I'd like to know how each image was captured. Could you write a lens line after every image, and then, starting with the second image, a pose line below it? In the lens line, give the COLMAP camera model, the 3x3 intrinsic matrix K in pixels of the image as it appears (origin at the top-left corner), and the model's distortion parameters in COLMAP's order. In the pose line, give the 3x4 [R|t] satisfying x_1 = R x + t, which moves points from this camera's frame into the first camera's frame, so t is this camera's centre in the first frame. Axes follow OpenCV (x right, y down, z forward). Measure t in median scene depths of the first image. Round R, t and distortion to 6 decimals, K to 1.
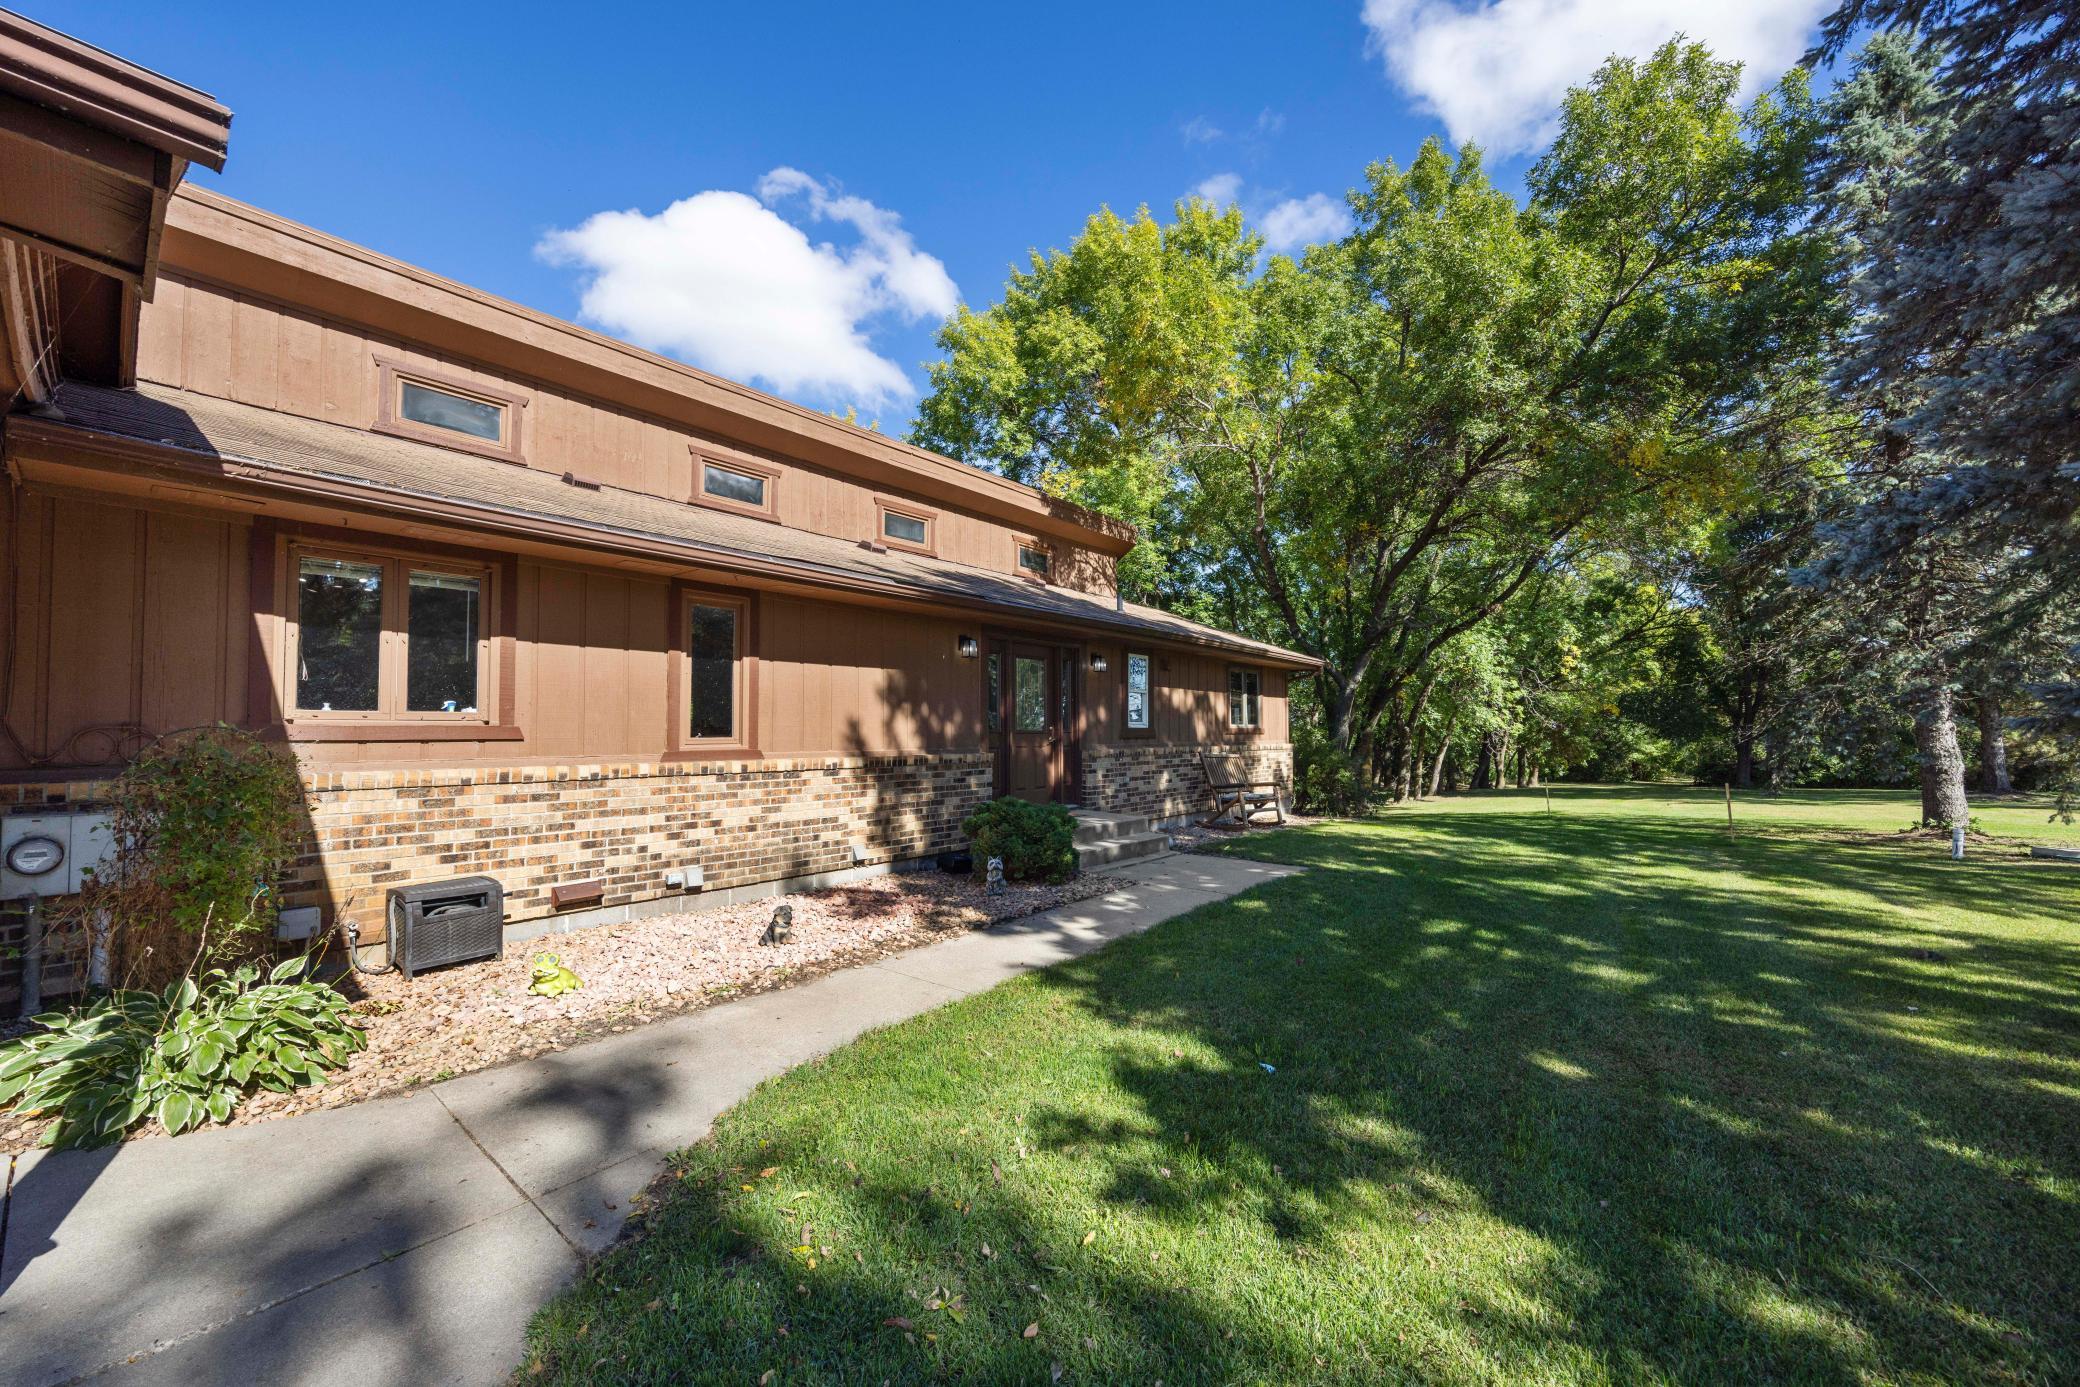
lens RADIAL K [[797.1, 0, 1041.3], [0, 797.1, 709.7], [0, 0, 1]] dist [-0.000801, -0.000036]
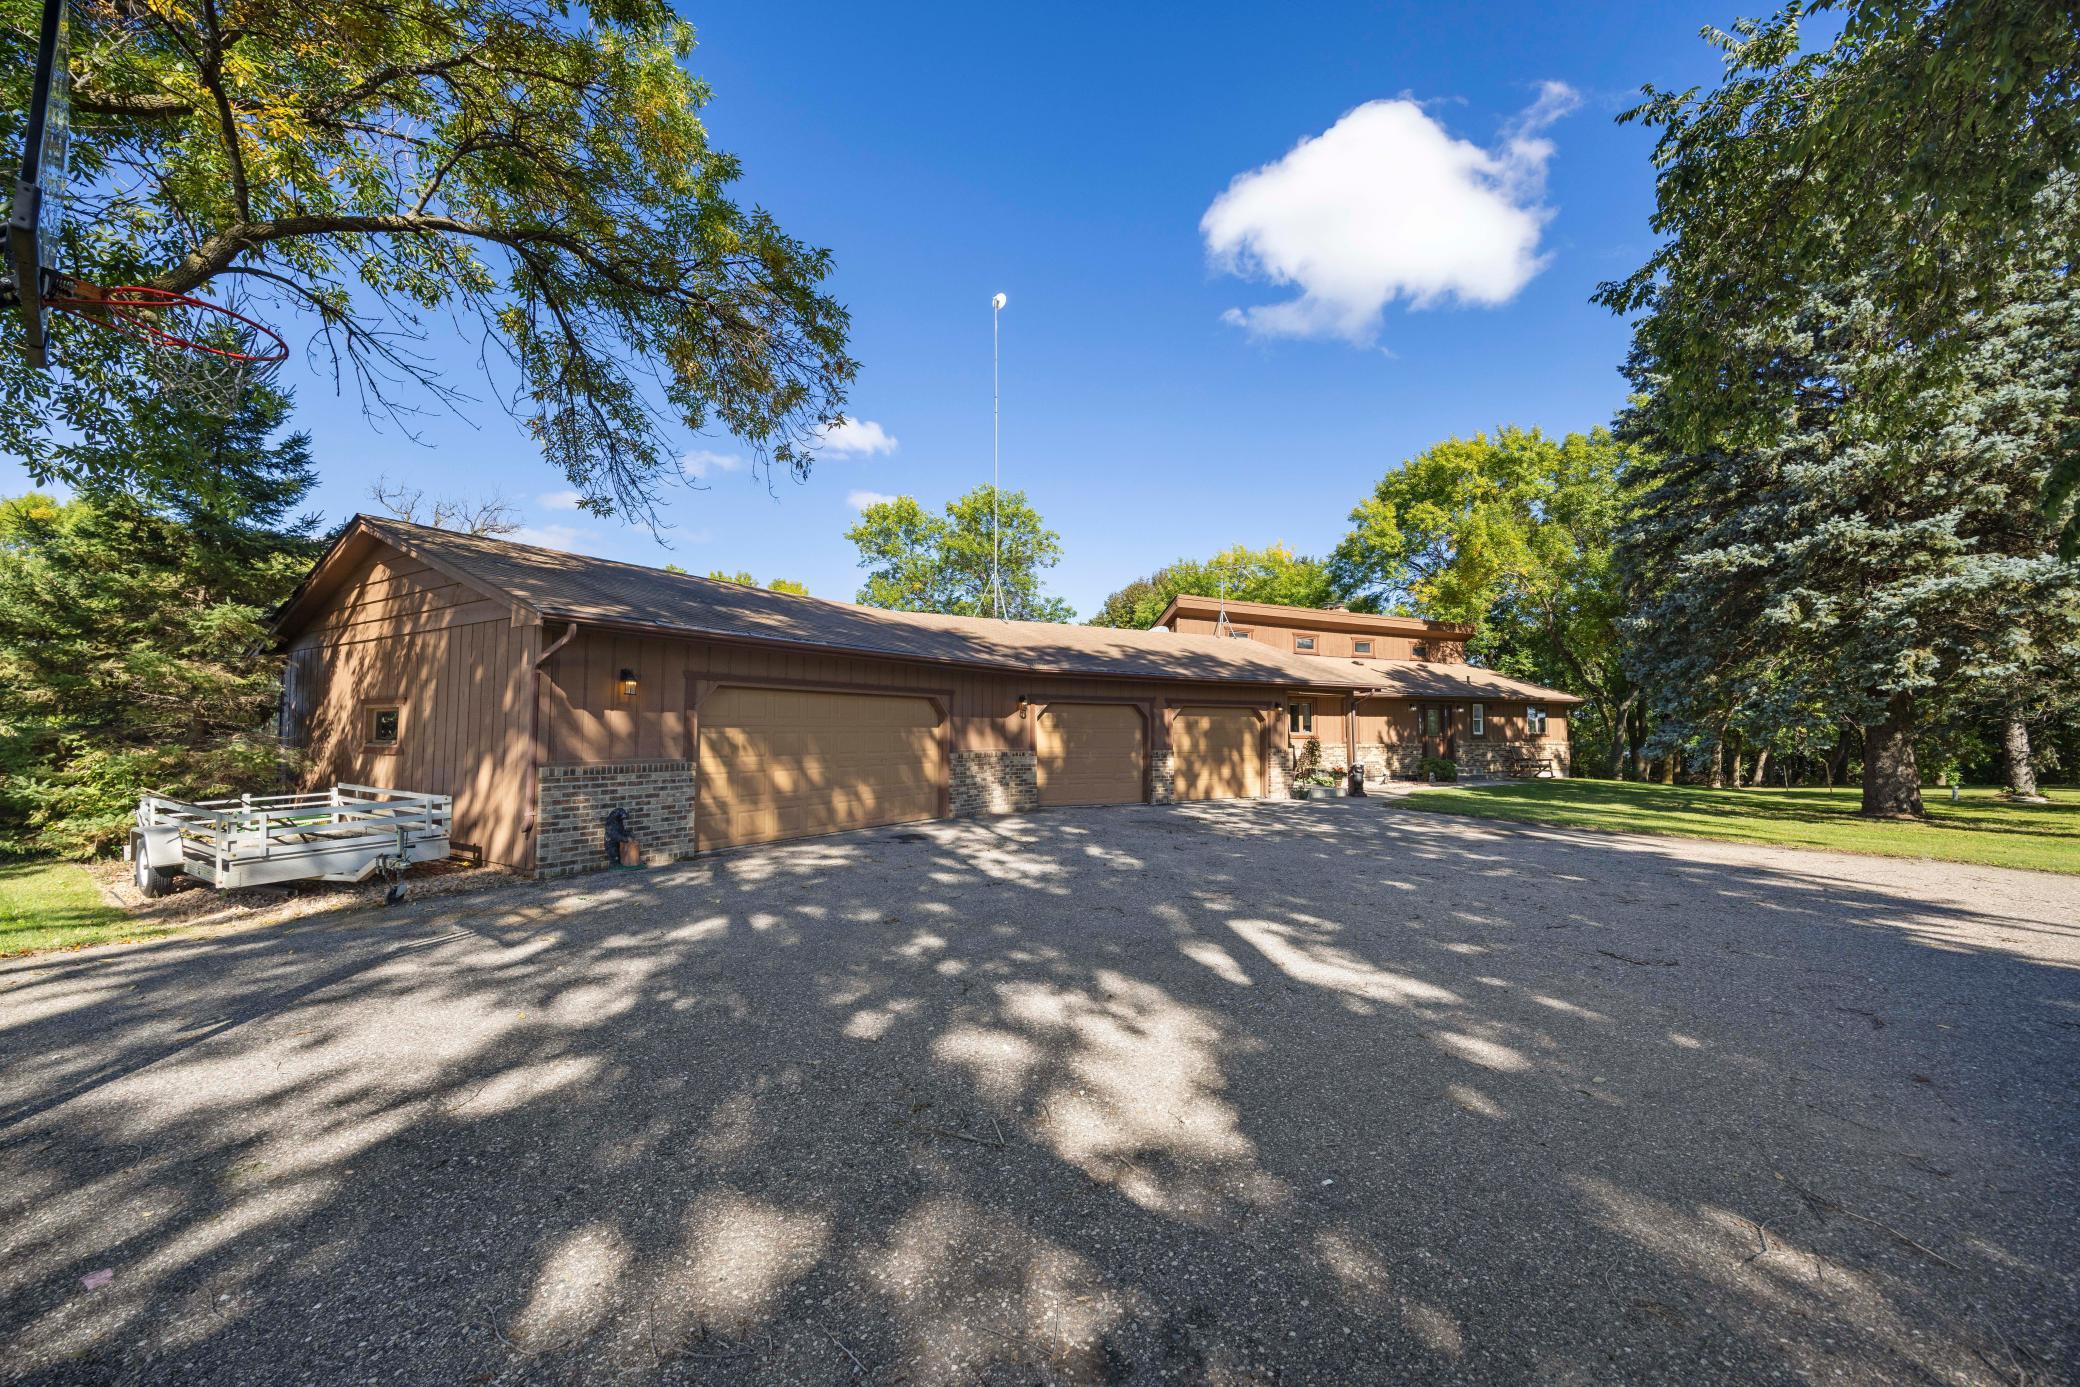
lens RADIAL K [[797.1, 0, 1041.3], [0, 797.1, 709.7], [0, 0, 1]] dist [-0.000801, -0.000036]
pose [[0.926462, -0.017721, -0.375971, -0.167523], [0.013467, 0.999812, -0.013941, -0.027423], [0.376148, 0.007852, 0.926526, -1.496096]]
